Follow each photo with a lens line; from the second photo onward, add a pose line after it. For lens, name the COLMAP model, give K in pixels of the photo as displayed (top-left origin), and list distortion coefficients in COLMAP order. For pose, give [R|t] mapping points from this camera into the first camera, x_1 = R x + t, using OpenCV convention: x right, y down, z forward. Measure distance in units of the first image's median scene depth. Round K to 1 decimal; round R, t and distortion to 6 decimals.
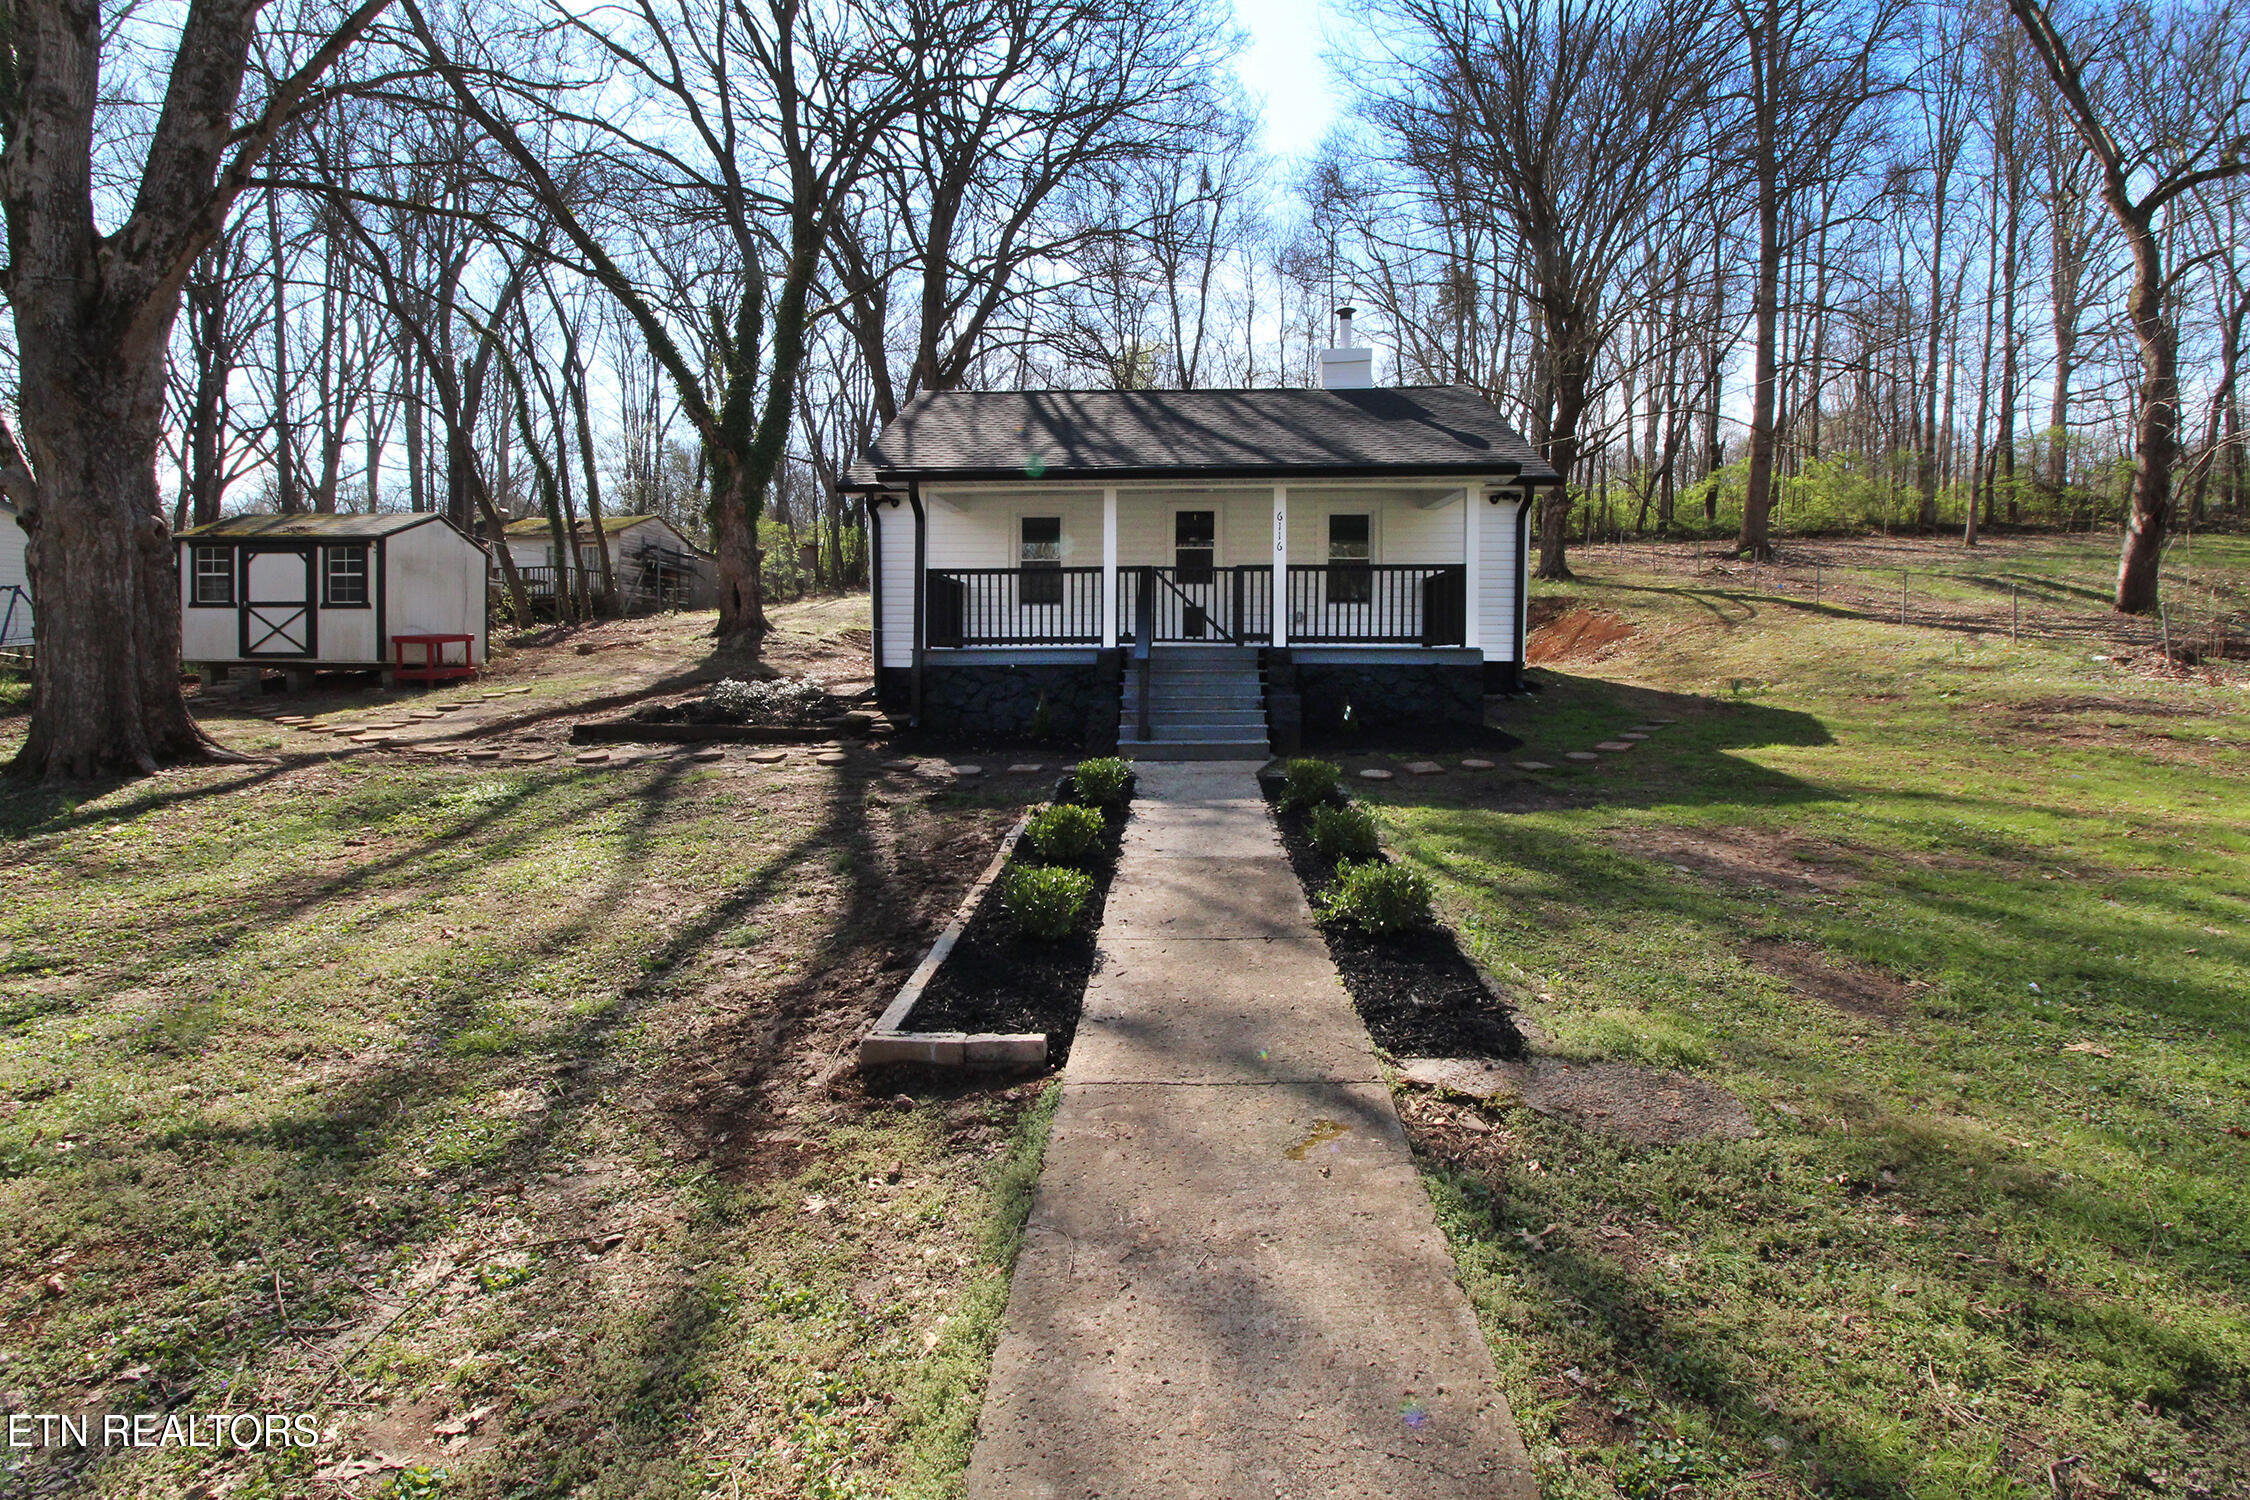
lens RADIAL K [[1039.2, 0, 1124.3], [0, 1039.2, 709.3], [0, 0, 1]] dist [-0.004041, -0.000790]
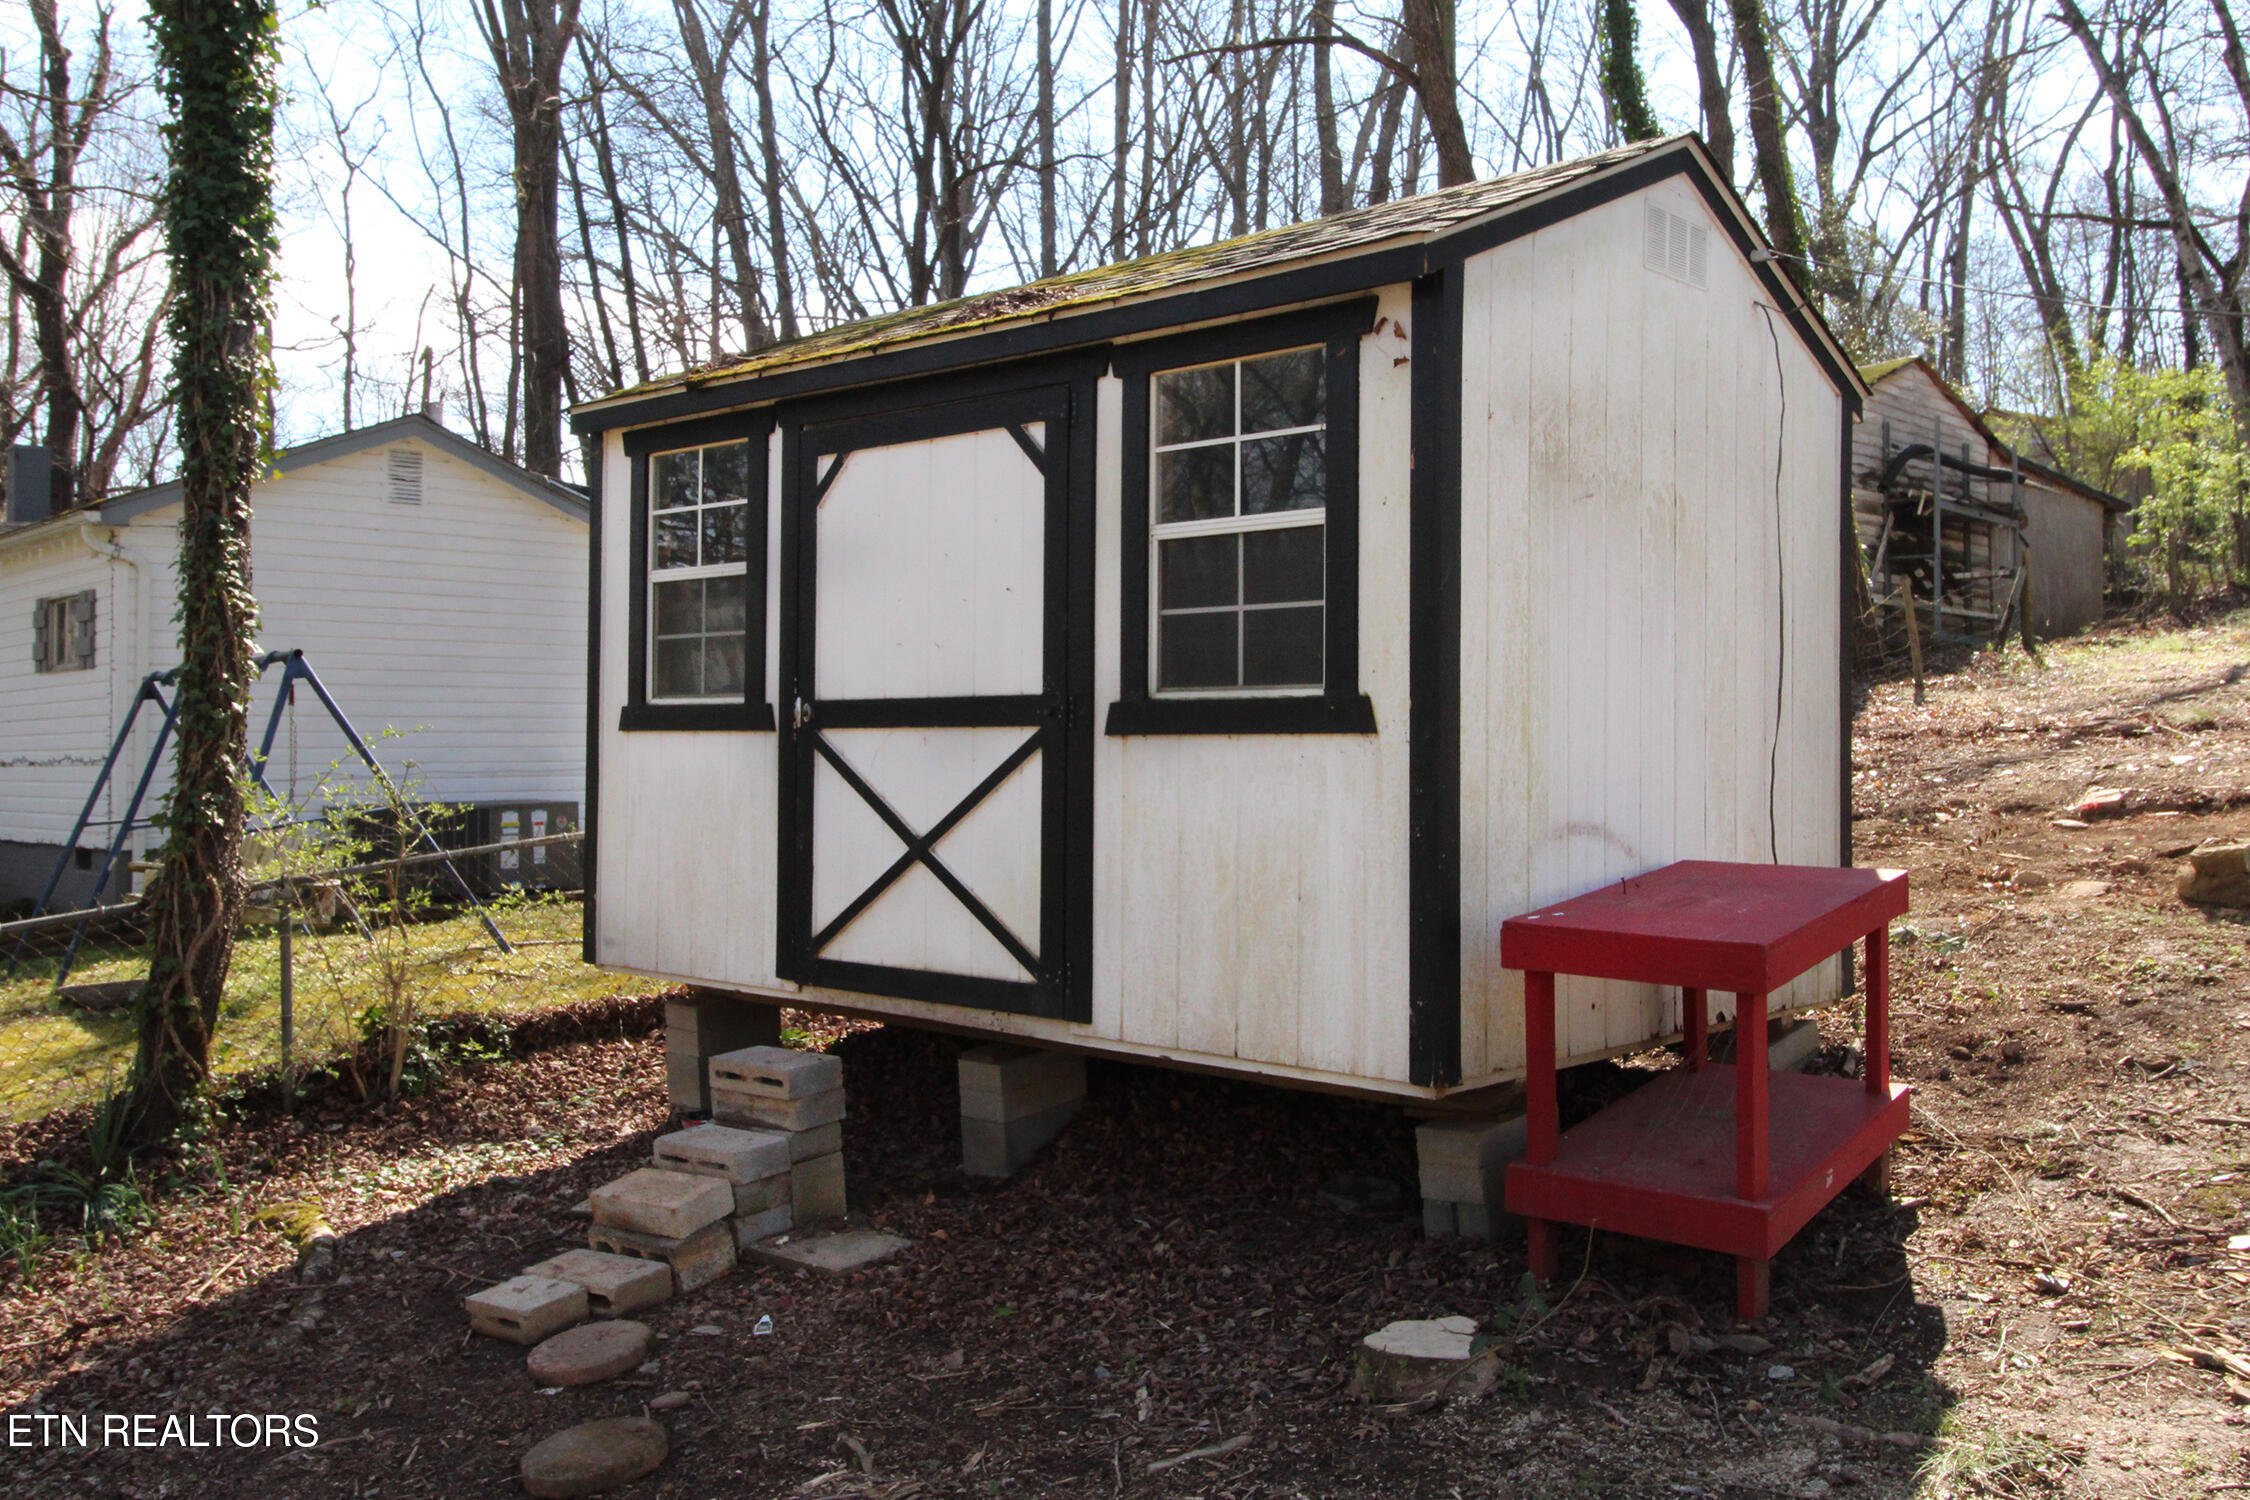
lens RADIAL K [[1947.8, 0, 1125.0], [0, 1947.8, 750.0], [0, 0, 1]] dist [0.108756, 0.001331]
pose [[0.796853, -0.000381, -0.604174, -0.581987], [-0.019838, 0.999444, -0.026795, -0.086324], [0.603848, 0.033337, 0.796402, 0.749077]]
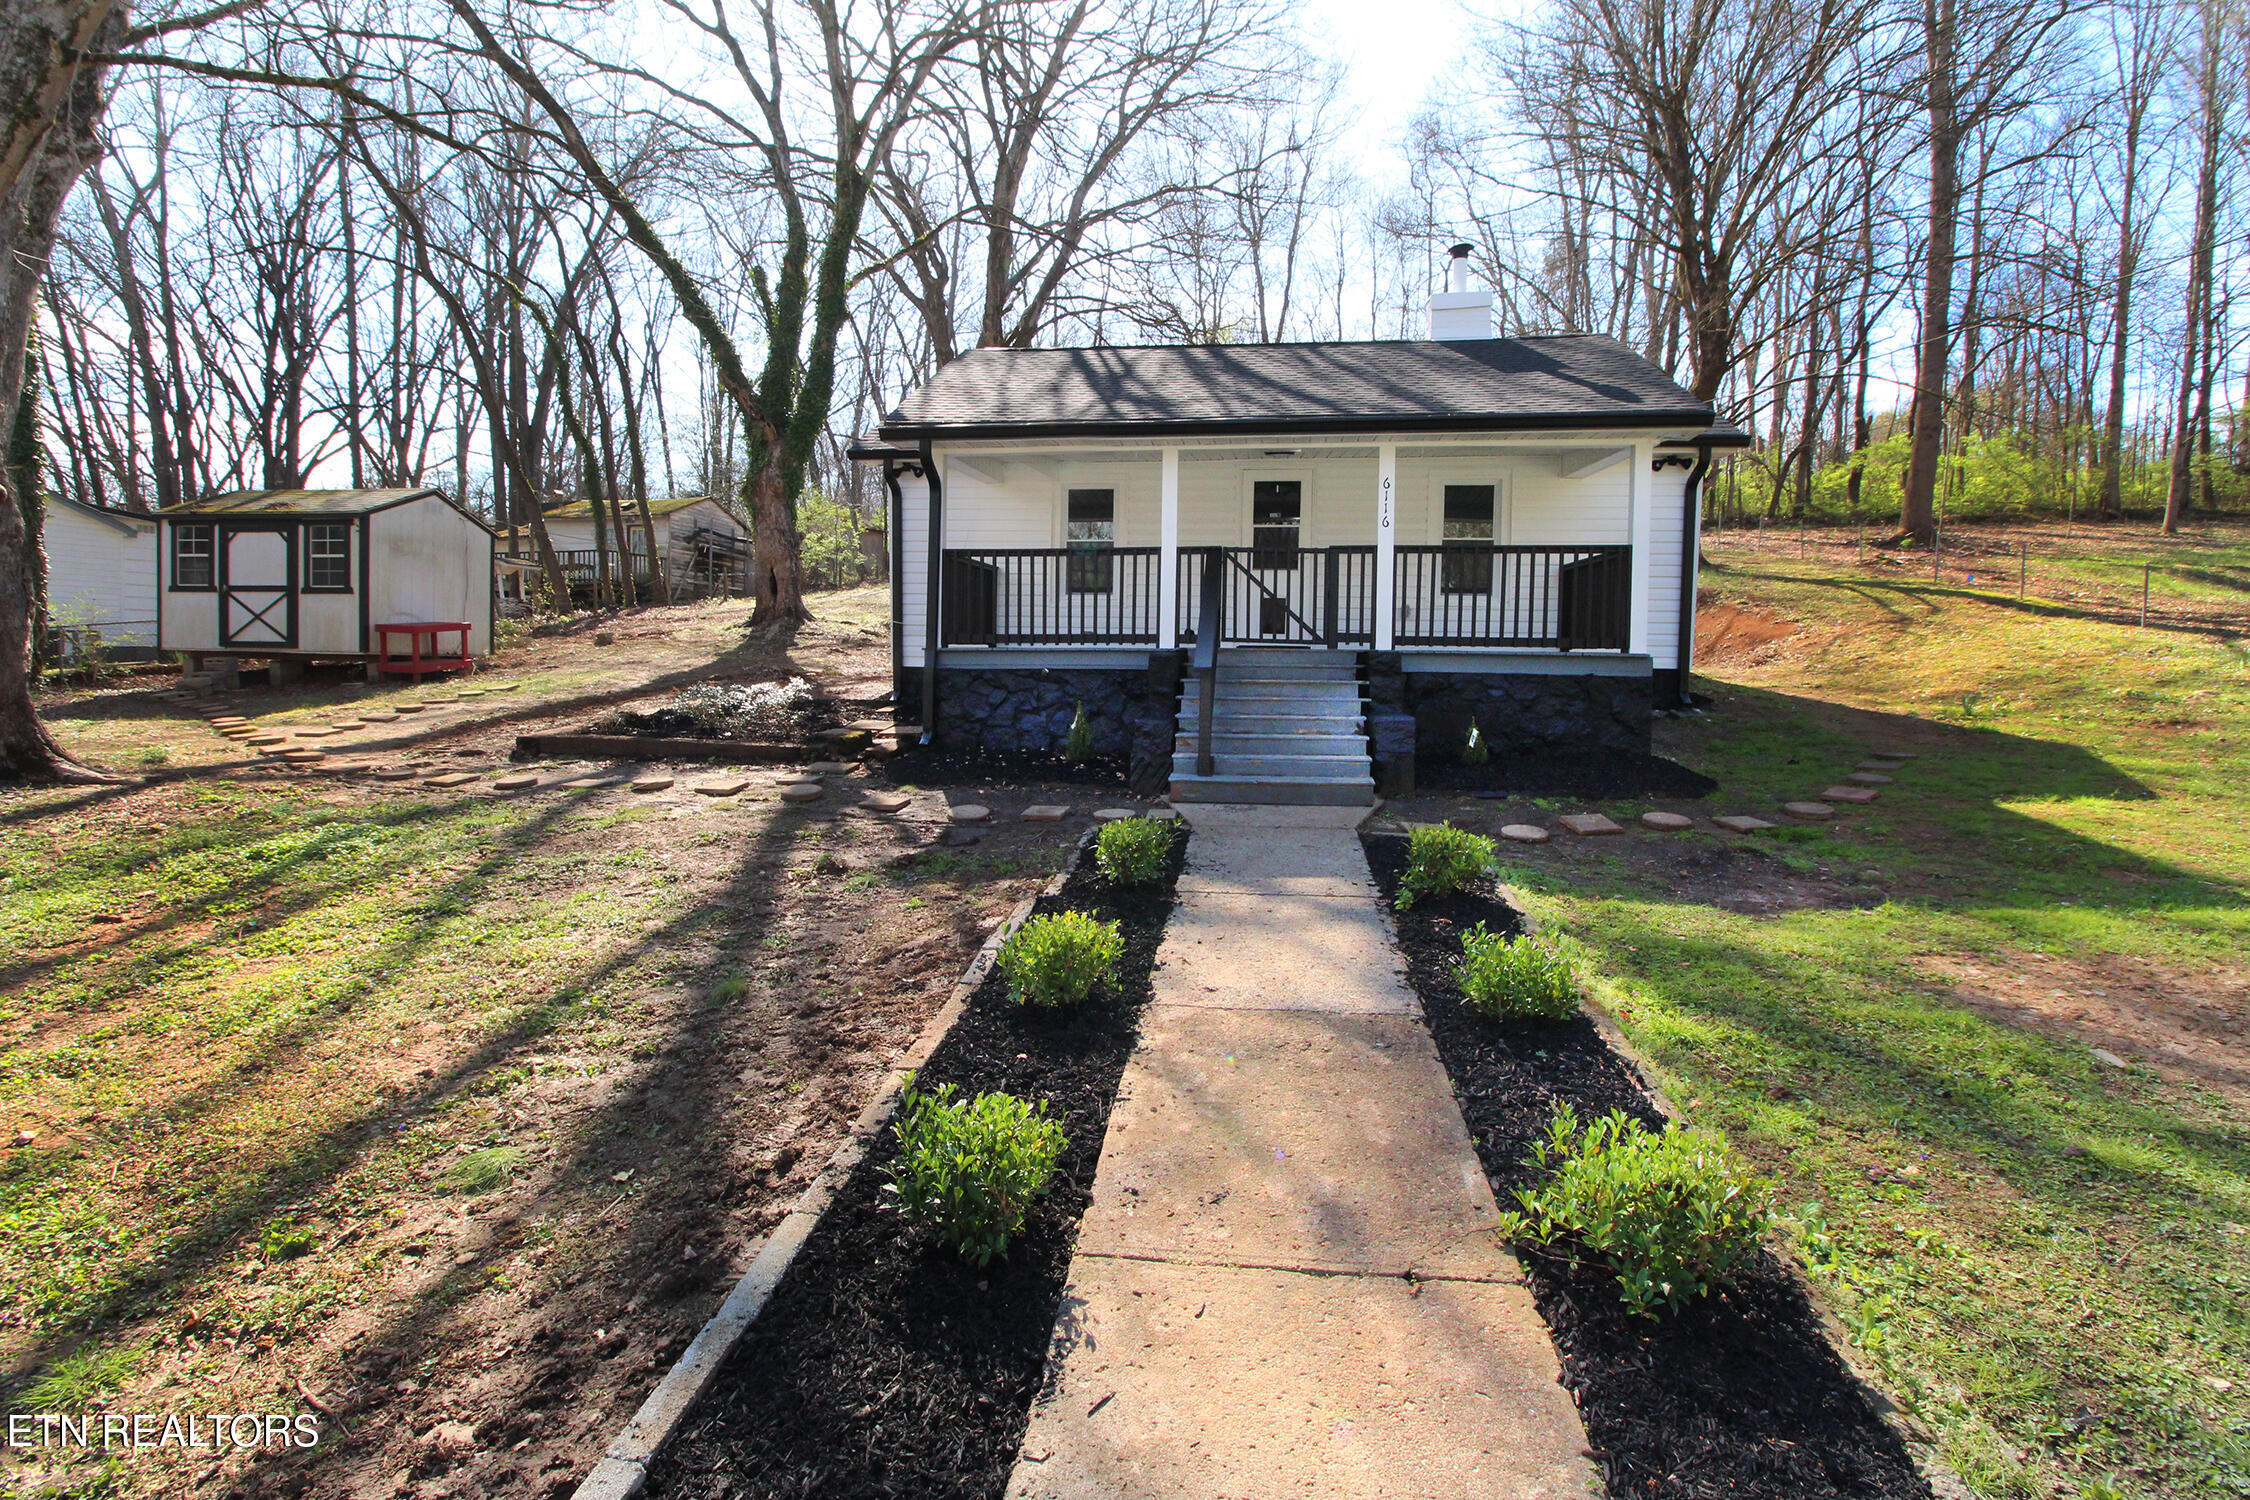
lens RADIAL K [[1039.2, 0, 1124.3], [0, 1039.2, 709.3], [0, 0, 1]] dist [-0.004041, -0.000790]
pose [[0.997054, 0.014607, -0.075304, 0.010502], [-0.013787, 0.999840, 0.011398, -0.016182], [0.075458, -0.010326, 0.997096, 0.151267]]
